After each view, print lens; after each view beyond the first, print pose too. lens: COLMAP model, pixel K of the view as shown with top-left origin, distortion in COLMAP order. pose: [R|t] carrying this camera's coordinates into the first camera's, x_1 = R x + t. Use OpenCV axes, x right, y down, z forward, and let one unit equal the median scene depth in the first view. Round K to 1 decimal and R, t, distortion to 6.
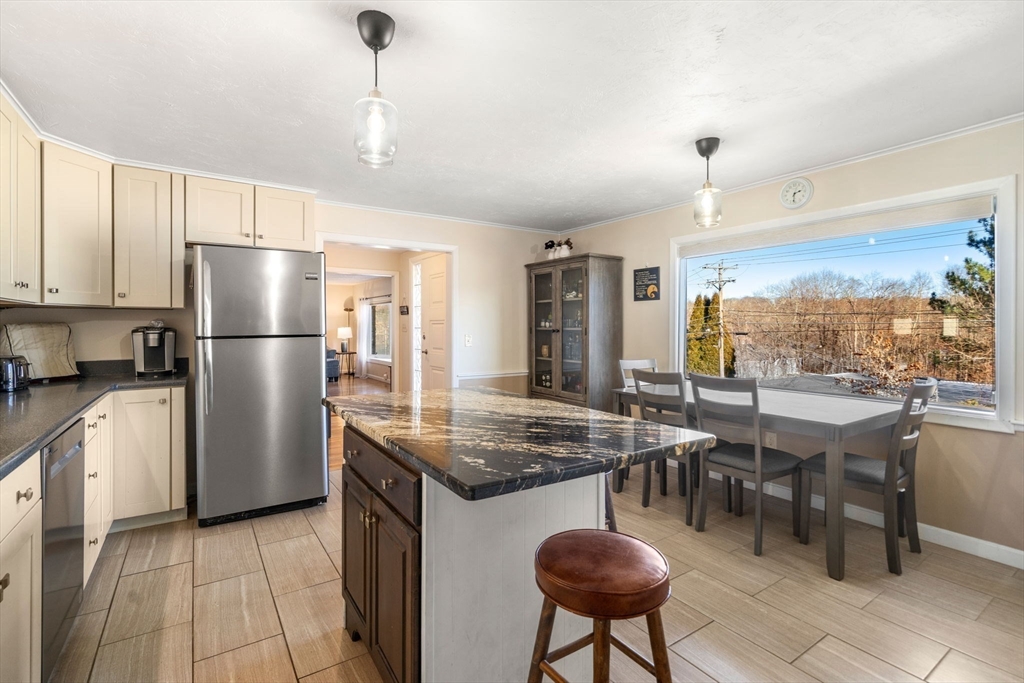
lens RADIAL K [[471.6, 0, 507.2], [0, 471.6, 330.8], [0, 0, 1]] dist [0.000424, 0.000316]
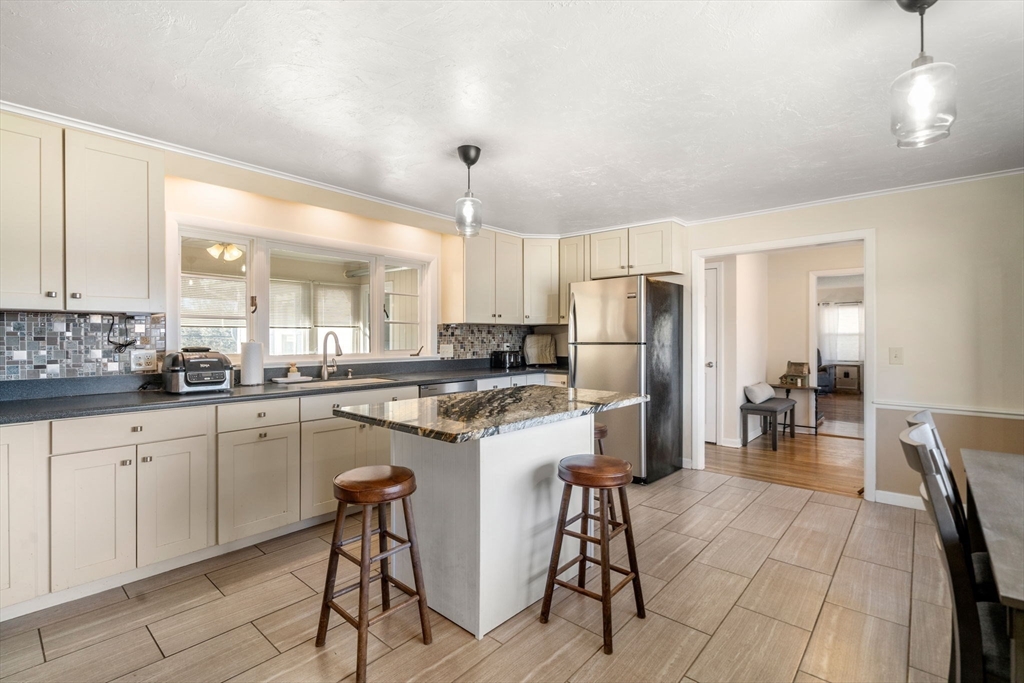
lens RADIAL K [[471.6, 0, 507.2], [0, 471.6, 330.8], [0, 0, 1]] dist [0.000424, 0.000316]
pose [[0.259644, -0.009980, -0.965653, 0.688446], [-0.009039, 0.999878, -0.012764, -0.004315], [0.965662, 0.012042, 0.259522, 0.366051]]
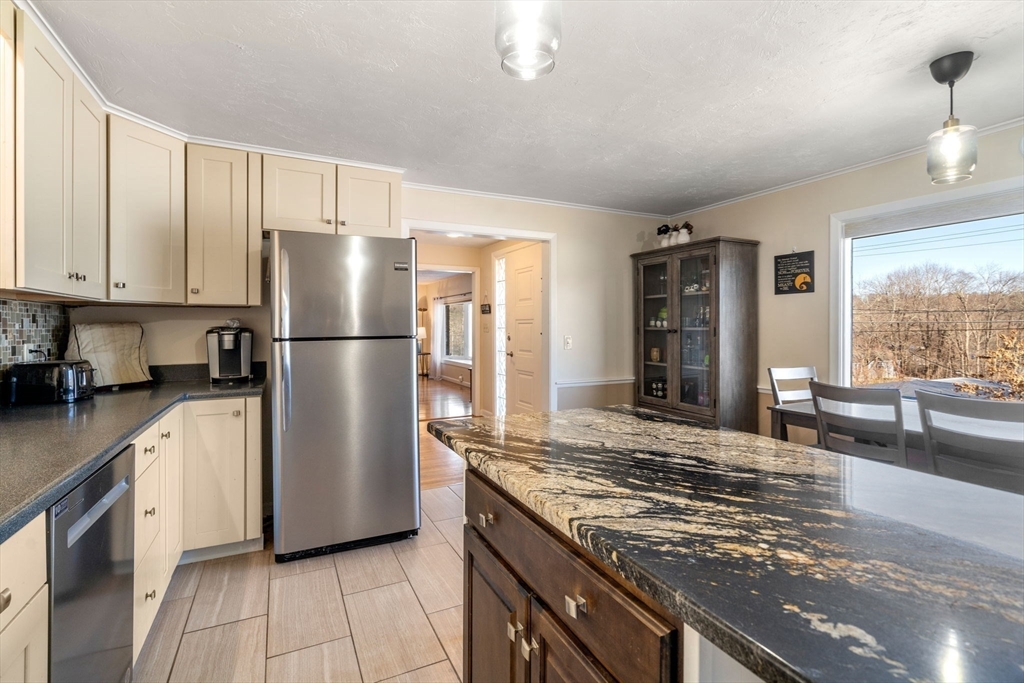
lens RADIAL K [[471.1, 0, 510.9], [0, 471.1, 328.5], [0, 0, 1]] dist [0.000938, 0.000552]
pose [[0.992079, -0.001384, -0.125609, -0.115019], [0.000784, 0.999988, -0.004825, -0.000809], [0.125614, 0.004688, 0.992068, 0.191088]]
